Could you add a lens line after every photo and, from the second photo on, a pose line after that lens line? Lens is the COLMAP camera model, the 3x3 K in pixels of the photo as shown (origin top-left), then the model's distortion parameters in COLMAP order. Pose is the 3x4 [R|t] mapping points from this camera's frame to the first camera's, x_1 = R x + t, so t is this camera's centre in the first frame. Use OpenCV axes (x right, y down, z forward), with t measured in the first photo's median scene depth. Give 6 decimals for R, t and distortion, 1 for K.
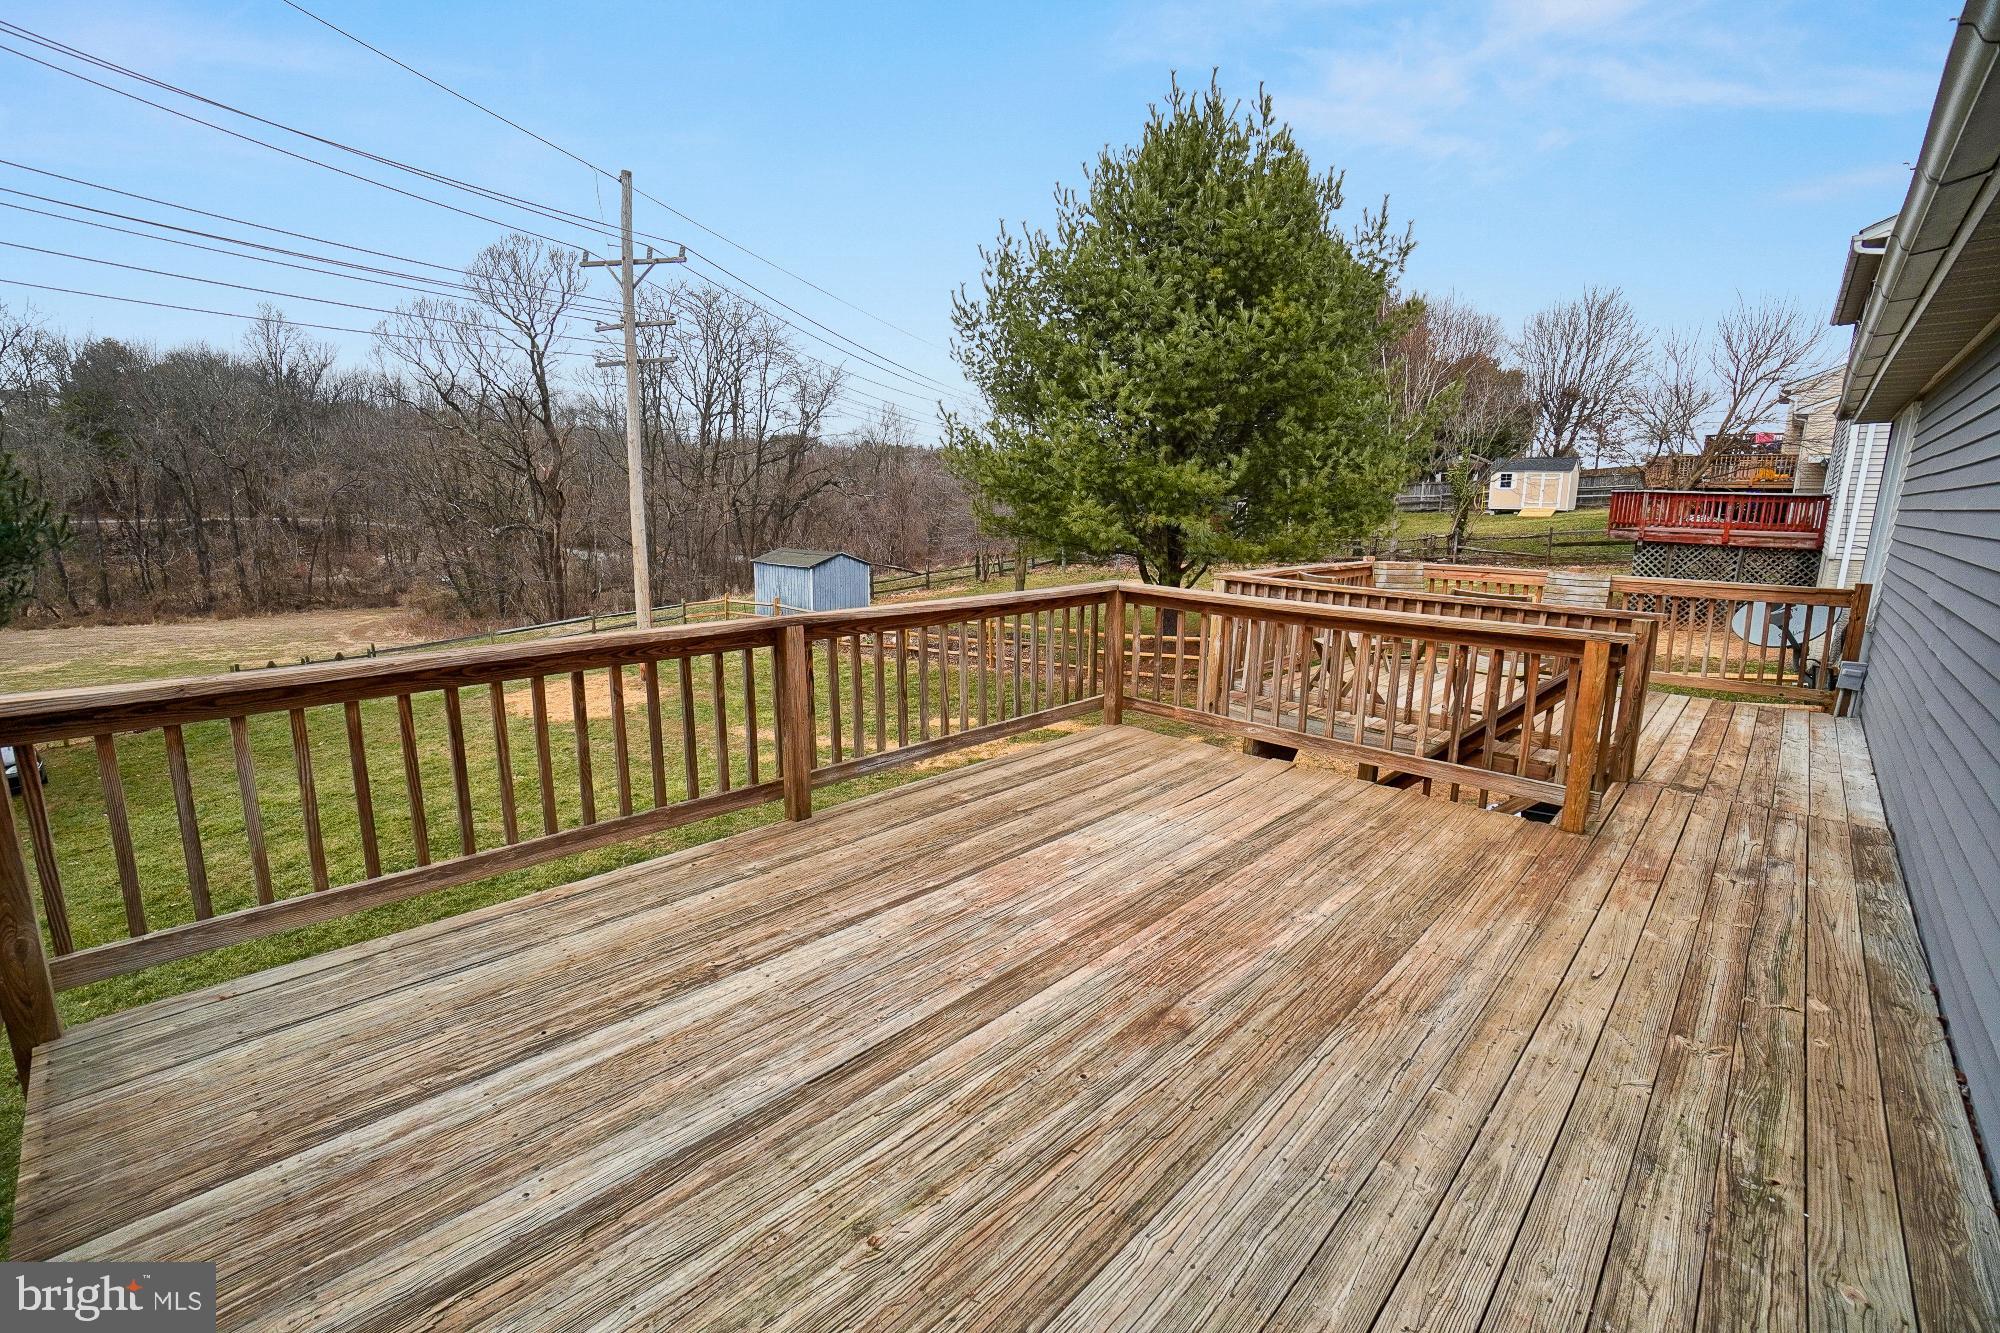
lens RADIAL K [[892.4, 0, 971.0], [0, 892.4, 665.8], [0, 0, 1]] dist [-0.063542, 0.024808]
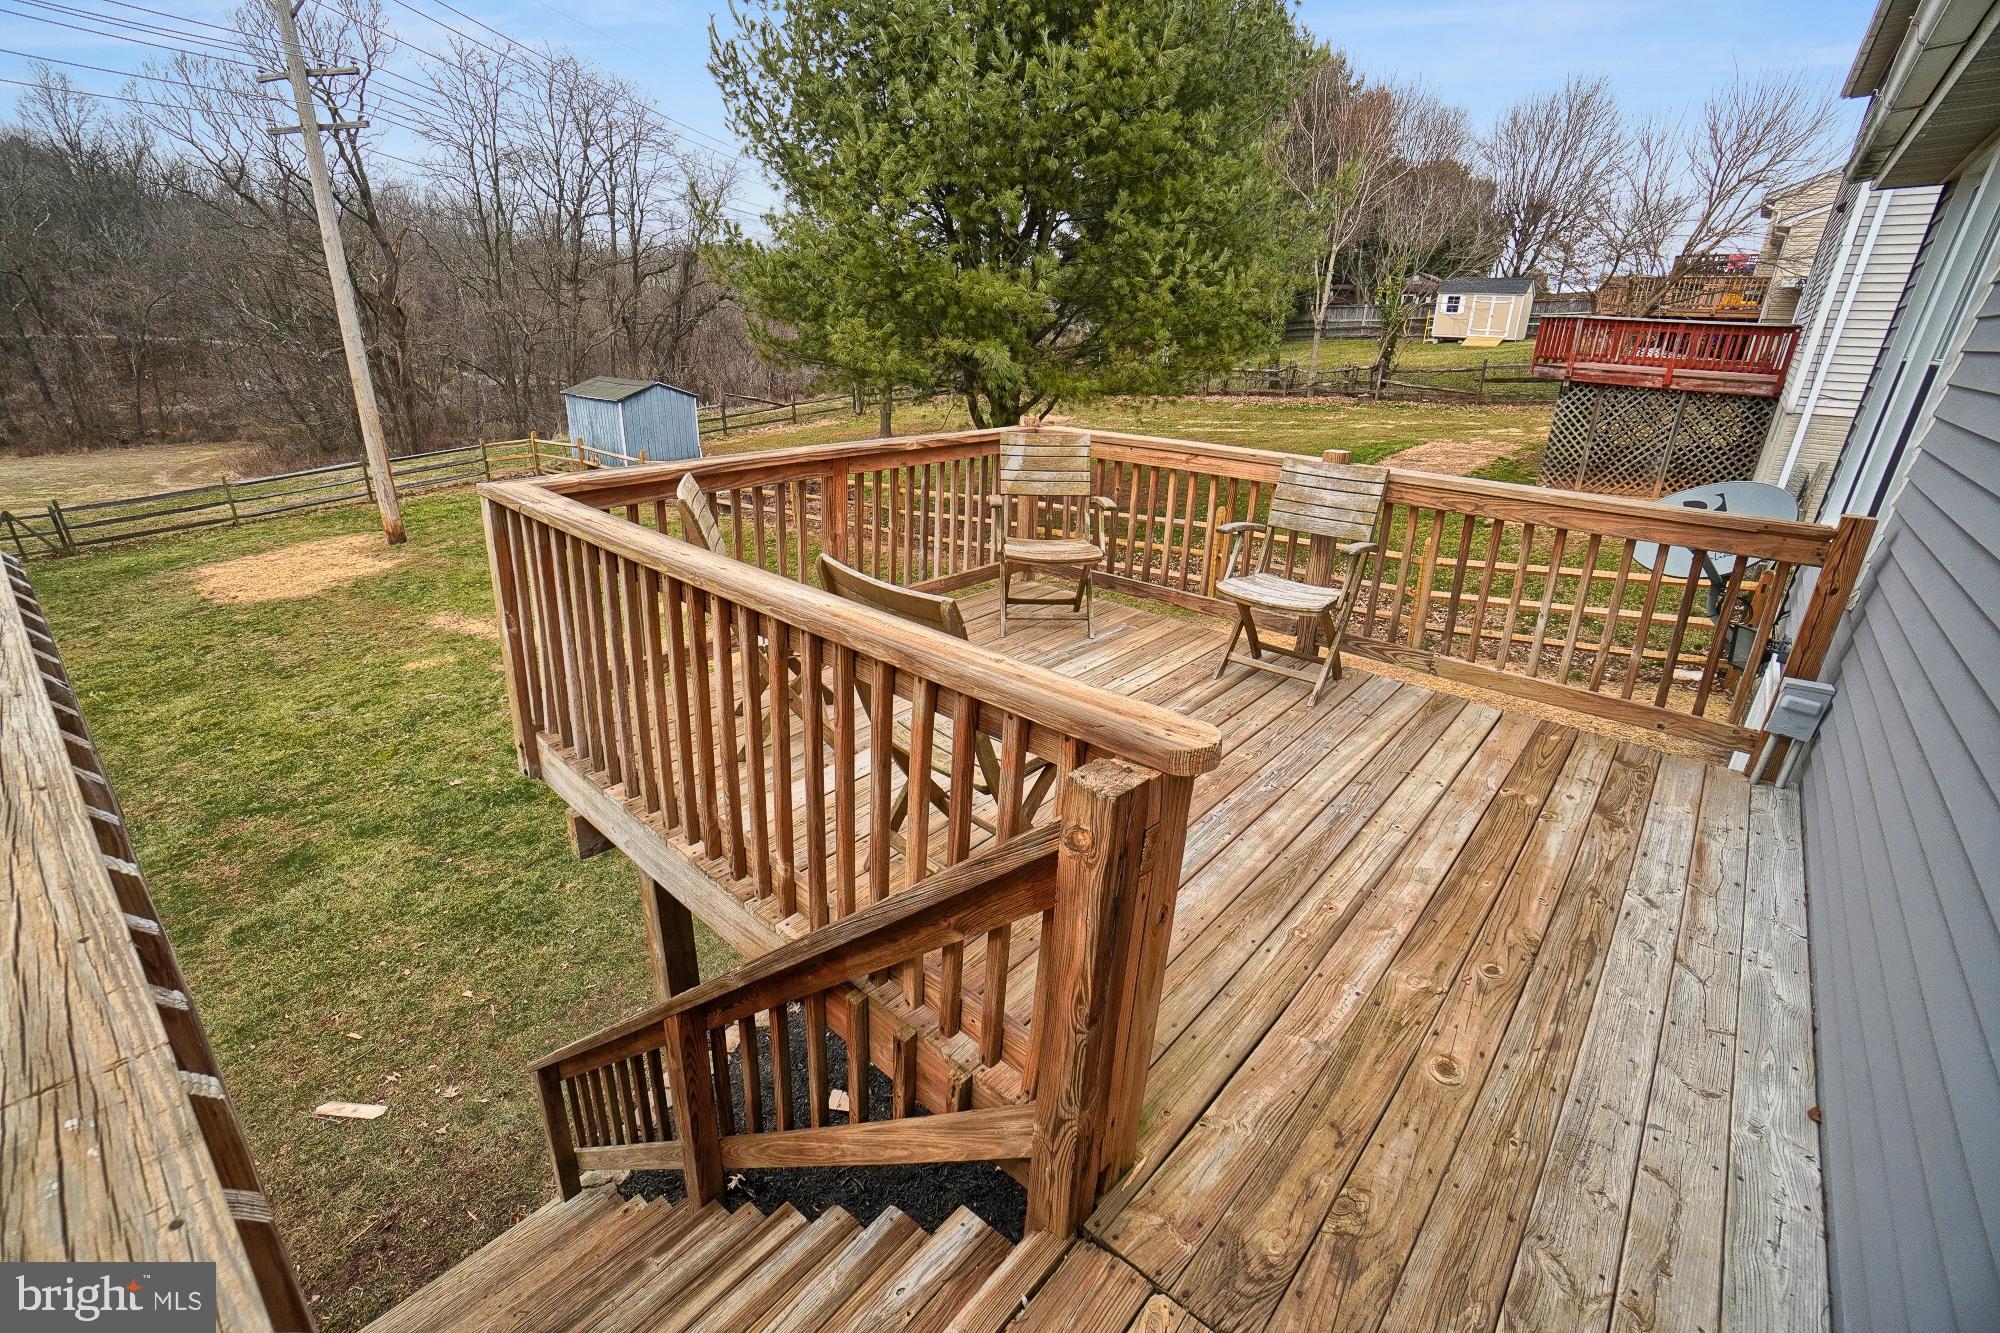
lens RADIAL K [[892.4, 0, 971.0], [0, 892.4, 665.8], [0, 0, 1]] dist [-0.063542, 0.024808]
pose [[0.998838, -0.006682, 0.047739, 0.124861], [-0.002421, 0.982140, 0.188137, -0.023813], [-0.048143, -0.188034, 0.980982, 0.128073]]
